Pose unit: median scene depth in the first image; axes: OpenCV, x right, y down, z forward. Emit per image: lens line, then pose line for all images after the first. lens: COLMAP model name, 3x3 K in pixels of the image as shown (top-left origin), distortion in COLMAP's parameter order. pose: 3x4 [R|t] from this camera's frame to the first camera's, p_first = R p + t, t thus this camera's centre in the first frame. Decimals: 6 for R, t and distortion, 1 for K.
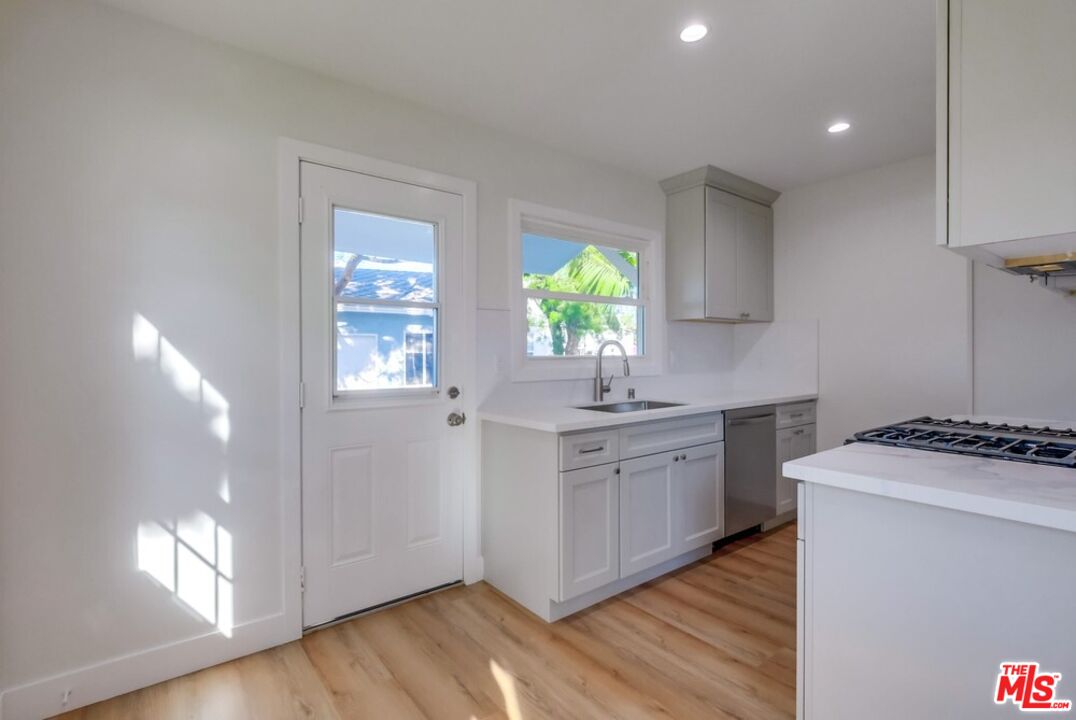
lens RADIAL K [[504.0, 0, 506.4], [0, 504.0, 358.1], [0, 0, 1]] dist [-0.000080, -0.001267]
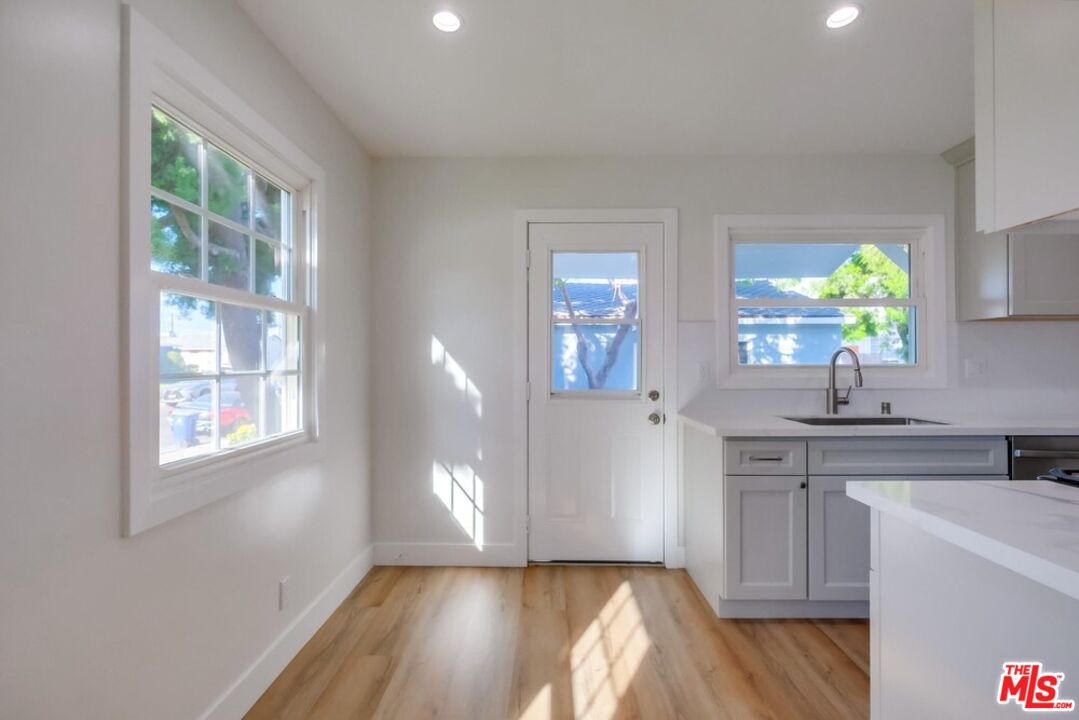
lens RADIAL K [[470.5, 0, 534.5], [0, 470.5, 360.0], [0, 0, 1]] dist [-0.007670, 0.000829]
pose [[0.794661, -0.000230, -0.607053, 0.345742], [-0.007249, 0.999925, -0.009868, -0.000618], [0.607010, 0.012243, 0.794600, -0.017815]]
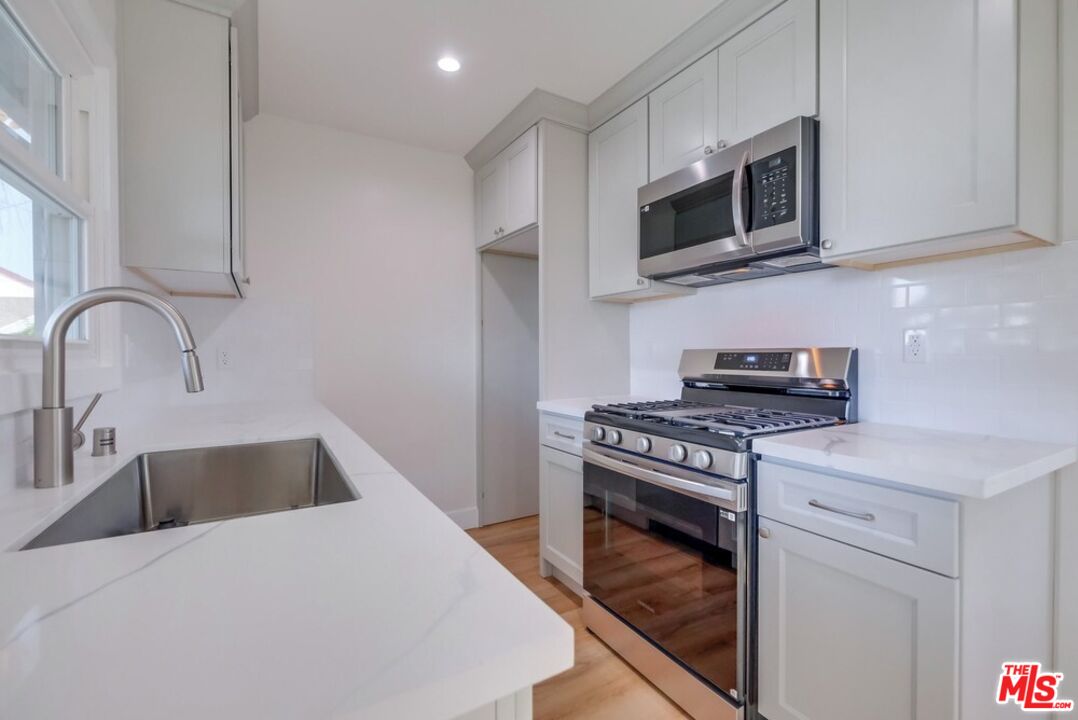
lens RADIAL K [[470.1, 0, 530.8], [0, 470.1, 357.0], [0, 0, 1]] dist [-0.007670, 0.000829]
pose [[0.098226, -0.003504, 0.995158, -0.086193], [0.015197, 0.999882, 0.002021, 0.016417], [-0.995048, 0.014925, 0.098267, 0.876926]]
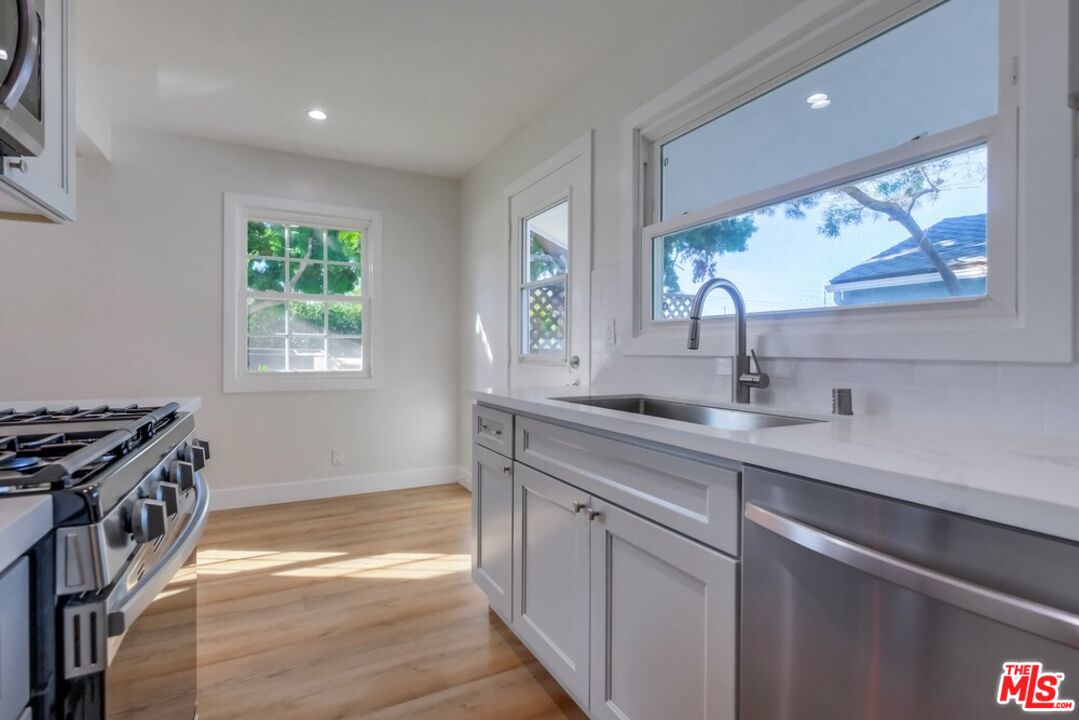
lens RADIAL K [[492.6, 0, 512.6], [0, 492.6, 353.1], [0, 0, 1]] dist [-0.003614, 0.000144]
pose [[-0.172247, 0.008565, -0.985016, 0.899805], [-0.016494, 0.999797, 0.011578, 0.043897], [0.984916, 0.018241, -0.172071, 1.098578]]
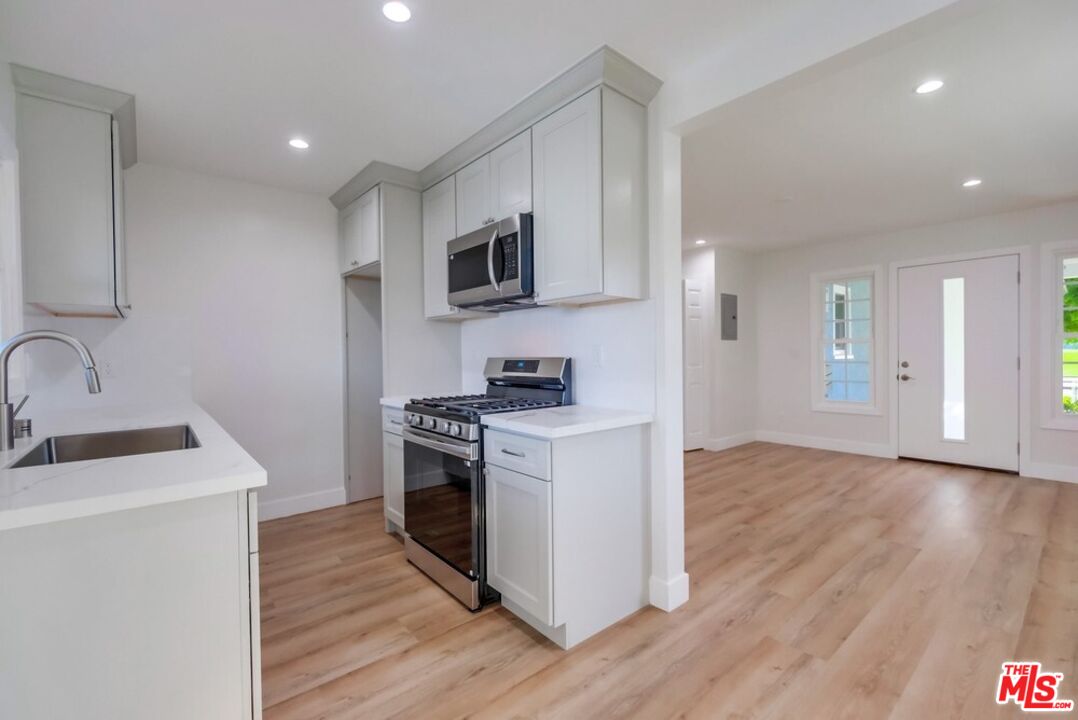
lens RADIAL K [[470.1, 0, 533.3], [0, 470.1, 359.8], [0, 0, 1]] dist [-0.007670, 0.000829]
pose [[-0.072908, -0.006339, 0.997319, -0.408476], [0.024855, 0.999658, 0.008171, 0.006466], [-0.997029, 0.025384, -0.072725, 0.640948]]
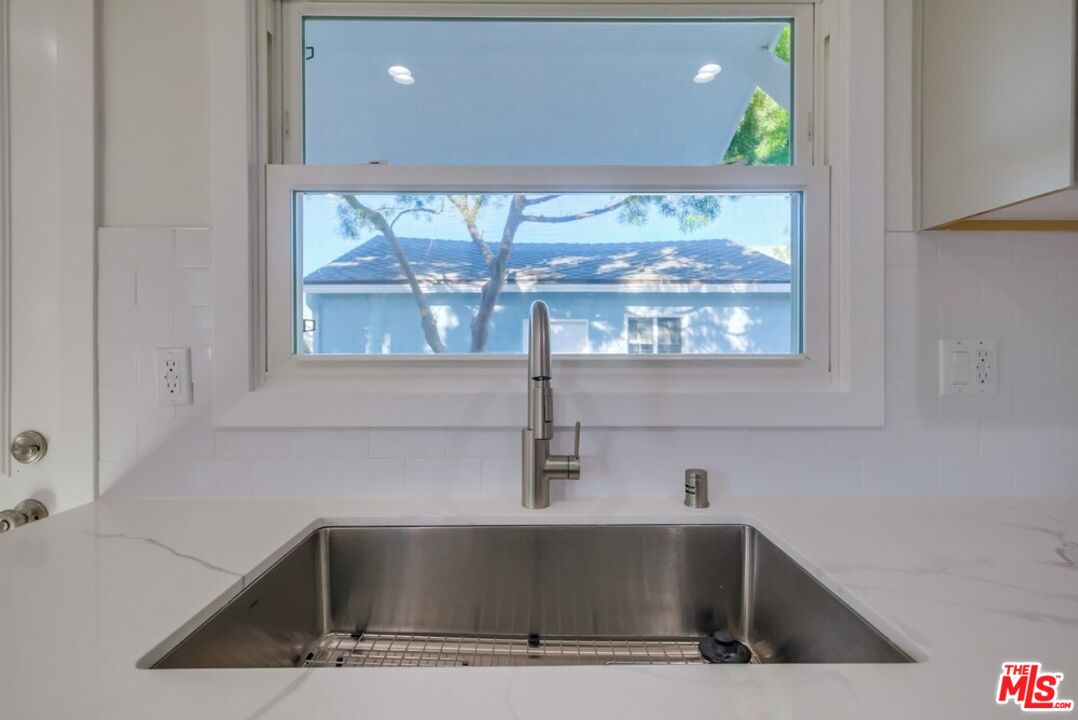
lens RADIAL K [[504.9, 0, 530.4], [0, 504.9, 349.7], [0, 0, 1]] dist [-0.000080, -0.001267]
pose [[0.804145, 0.009478, -0.594358, 0.462193], [-0.006281, 0.999953, 0.007449, -0.014264], [0.594400, -0.002257, 0.804166, 0.961176]]
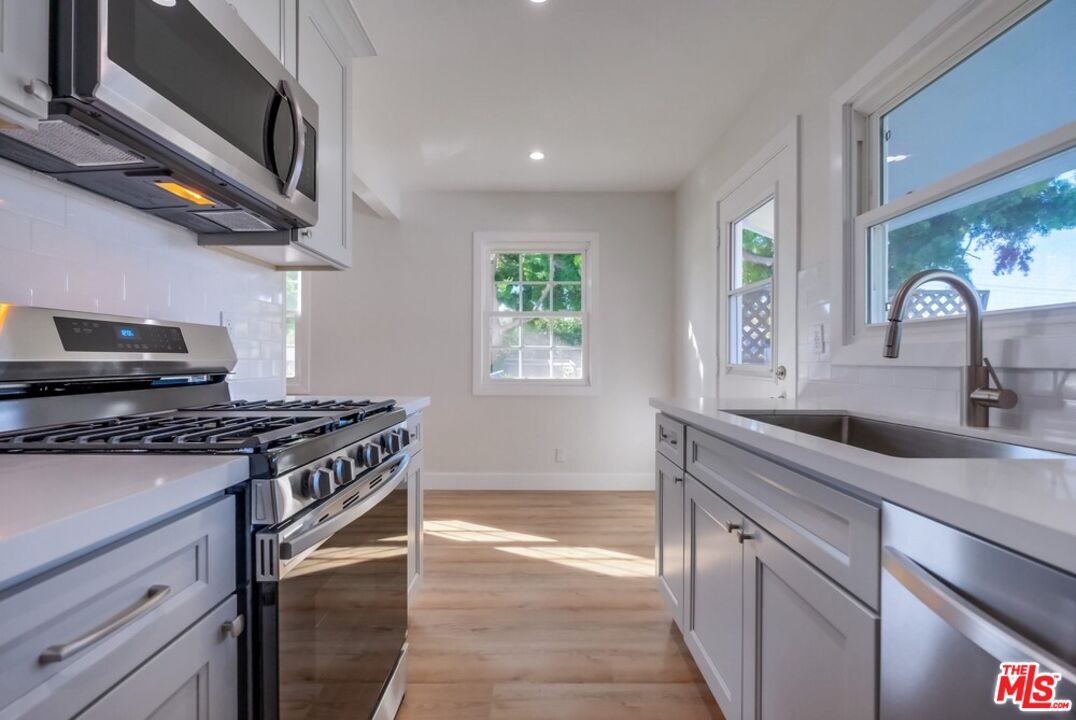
lens RADIAL K [[469.2, 0, 541.6], [0, 469.2, 362.8], [0, 0, 1]] dist [-0.007670, 0.000829]
pose [[-0.583113, 0.006995, -0.812361, 0.859922], [-0.010972, 0.999804, 0.016485, 0.043450], [0.812317, 0.018526, -0.582922, 1.197013]]
